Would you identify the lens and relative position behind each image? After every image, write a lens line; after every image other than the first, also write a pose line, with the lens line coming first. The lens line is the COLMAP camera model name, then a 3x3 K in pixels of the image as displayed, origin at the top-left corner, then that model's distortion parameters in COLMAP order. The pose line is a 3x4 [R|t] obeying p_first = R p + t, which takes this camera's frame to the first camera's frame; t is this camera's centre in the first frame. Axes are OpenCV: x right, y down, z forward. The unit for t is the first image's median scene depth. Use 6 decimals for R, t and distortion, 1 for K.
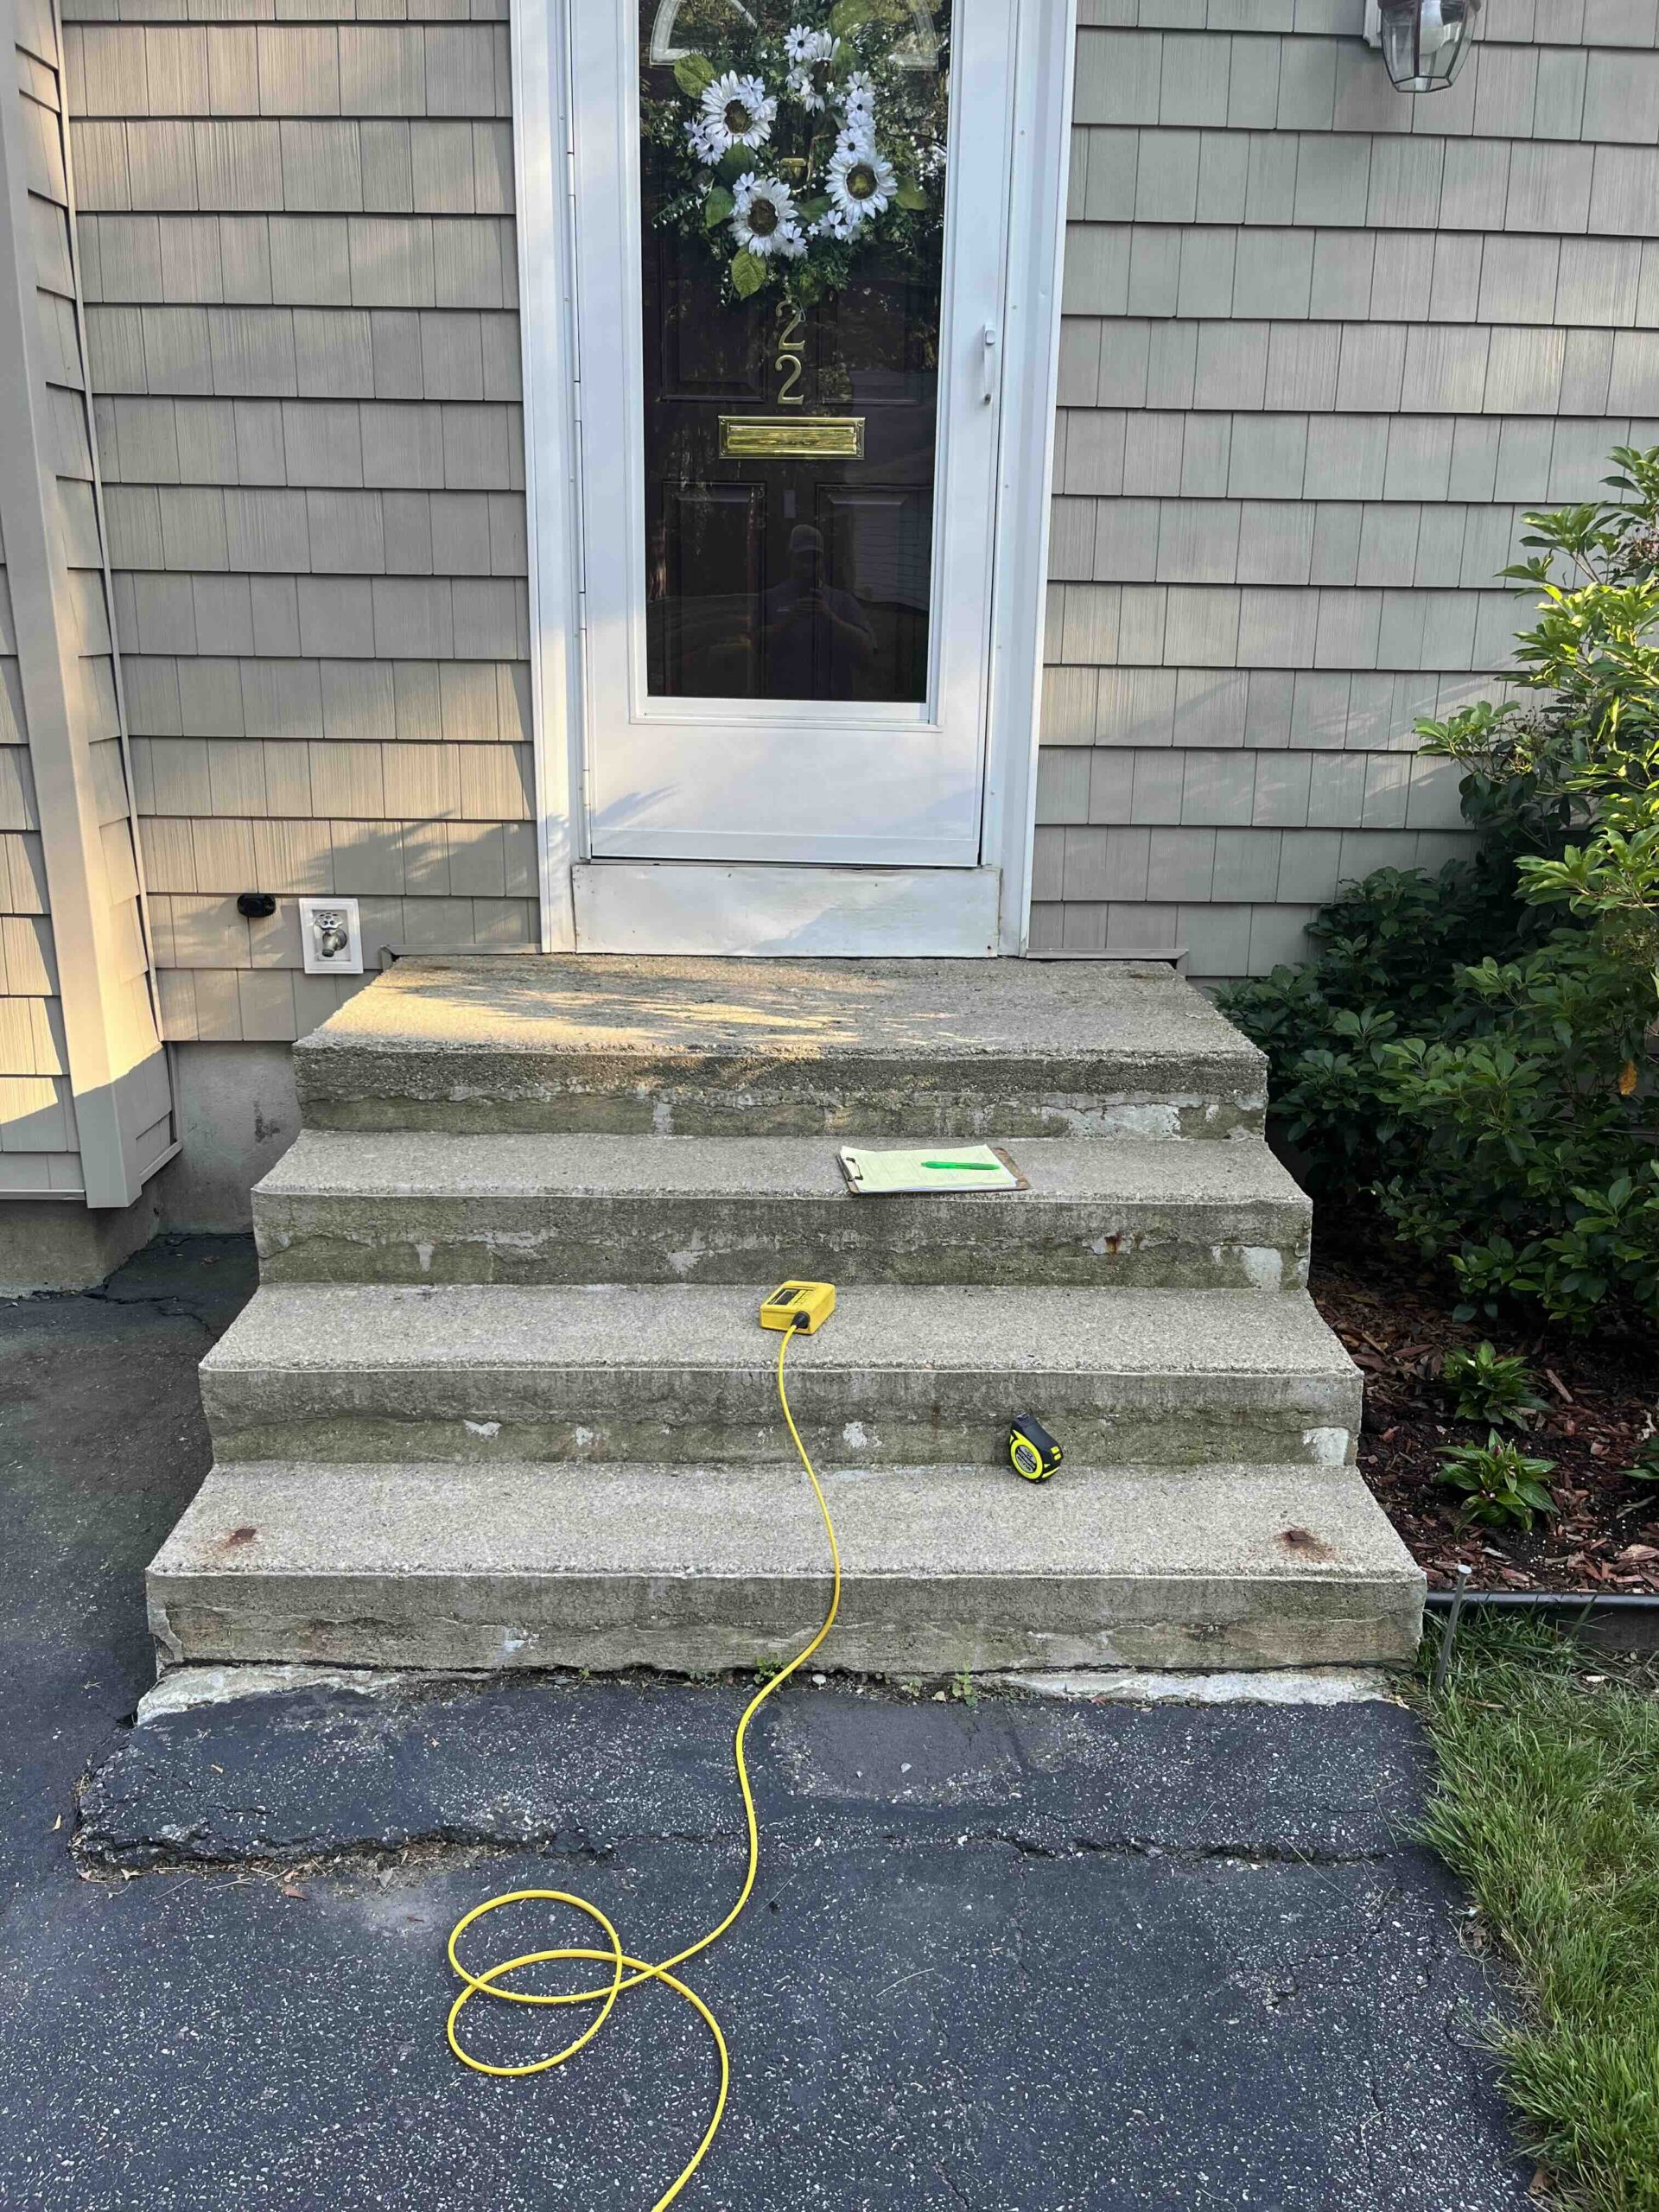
lens RADIAL K [[1678.2, 0, 825.6], [0, 1678.2, 1114.7], [0, 0, 1]] dist [0.046663, -0.059492]
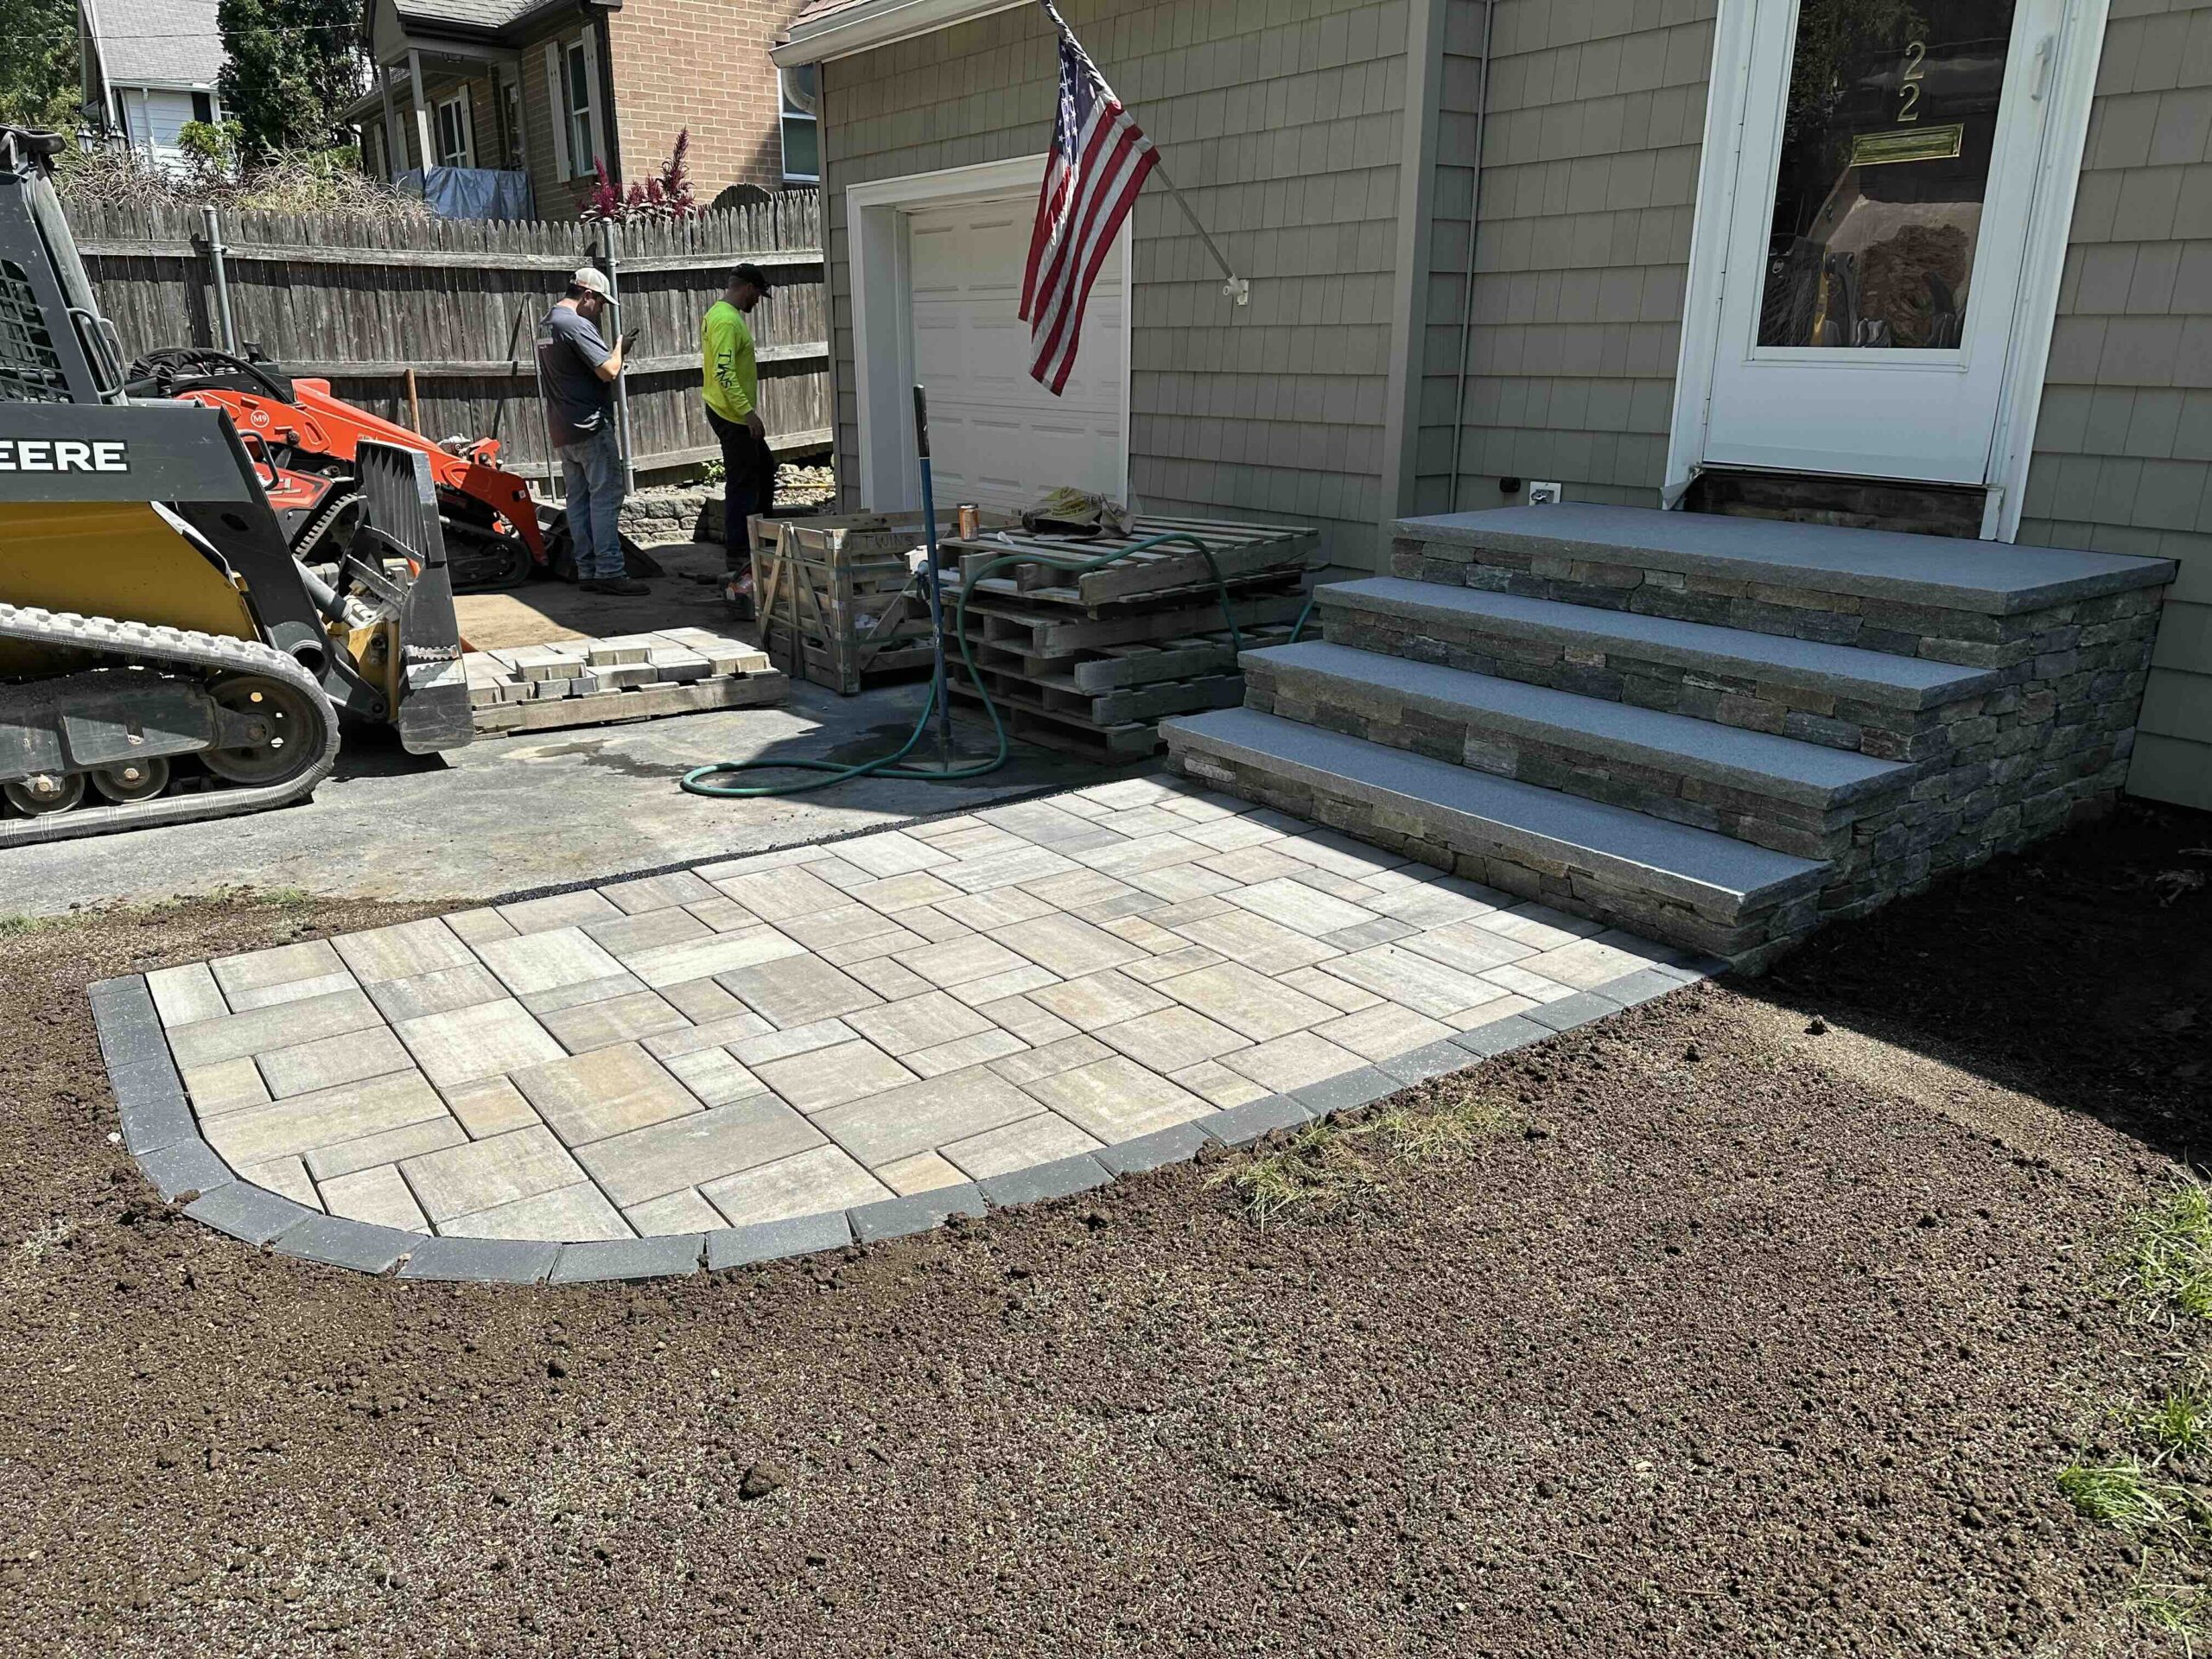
lens RADIAL K [[1558.2, 0, 1103.6], [0, 1558.2, 830.3], [0, 0, 1]] dist [0.055927, -0.072524]
pose [[0.579948, 0.231472, -0.781077, 0.718116], [-0.232401, 0.965951, 0.113701, 0.119006], [0.780801, 0.115582, 0.613996, -0.175630]]
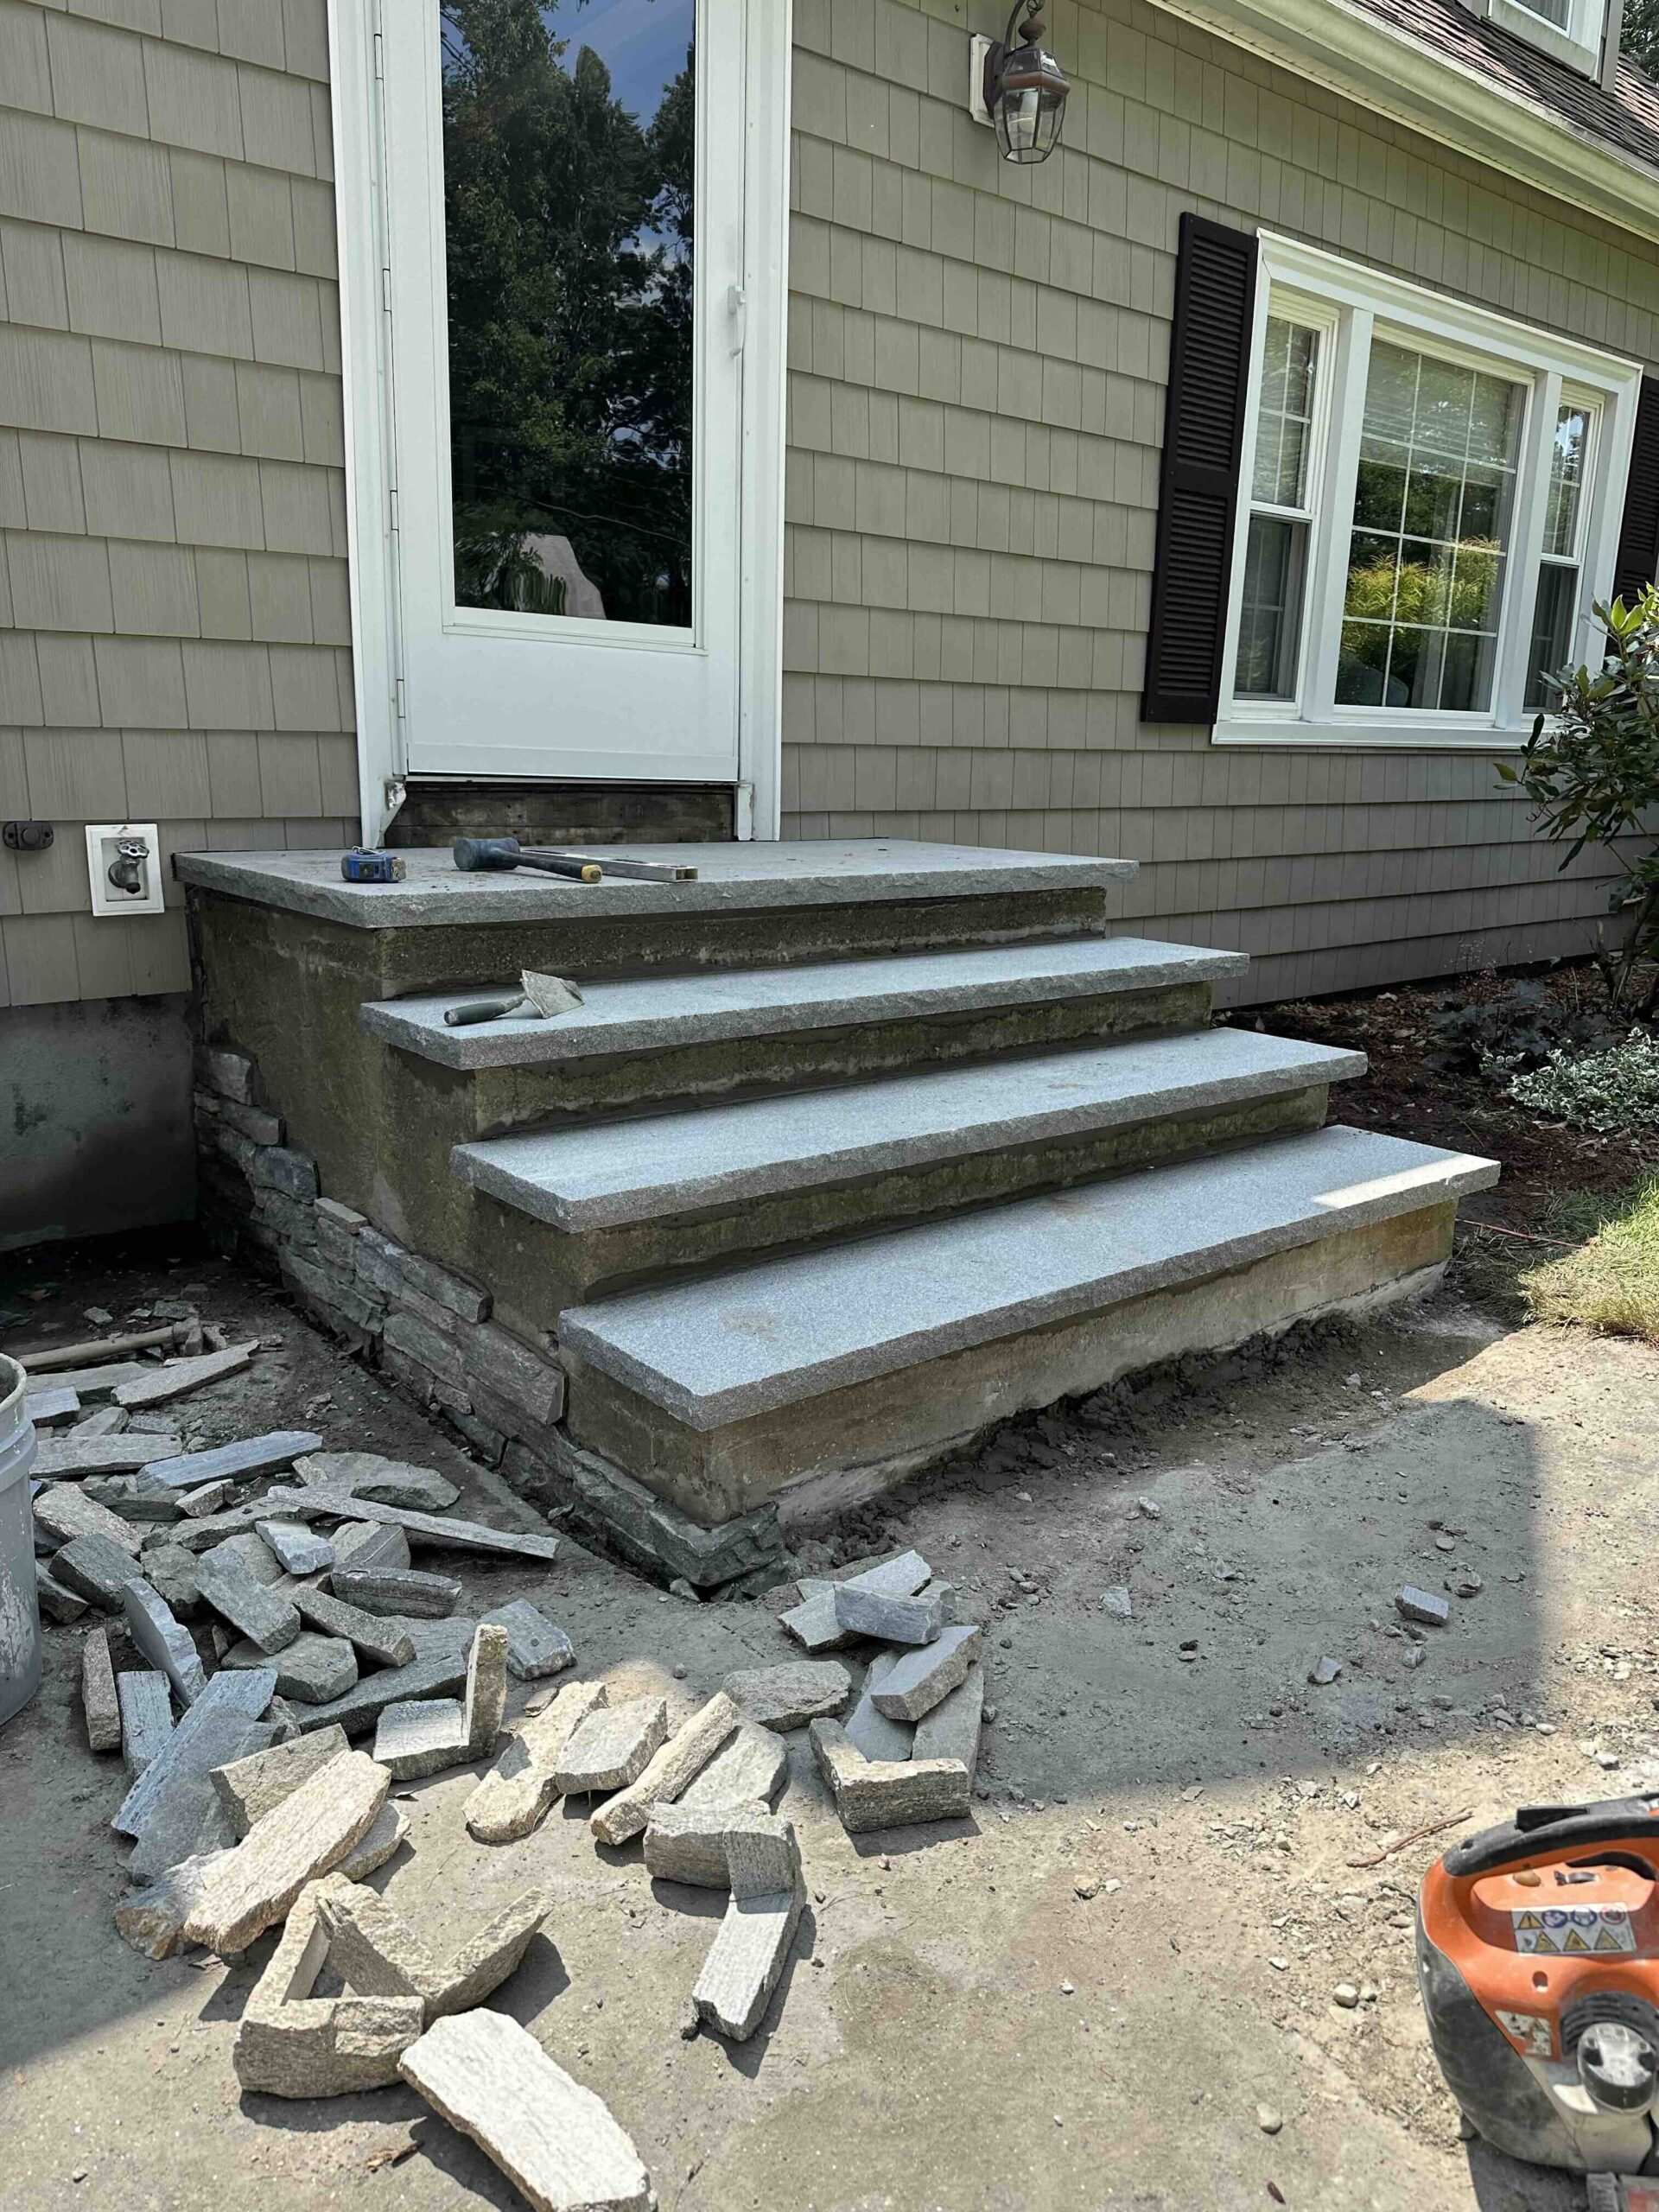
lens RADIAL K [[1558.2, 0, 825.2], [0, 1558.2, 1118.2], [0, 0, 1]] dist [0.055927, -0.072524]
pose [[0.783773, -0.142935, 0.604375, -0.558028], [0.169846, 0.985388, 0.012783, 0.073693], [-0.597371, 0.092632, 0.796598, 0.176690]]
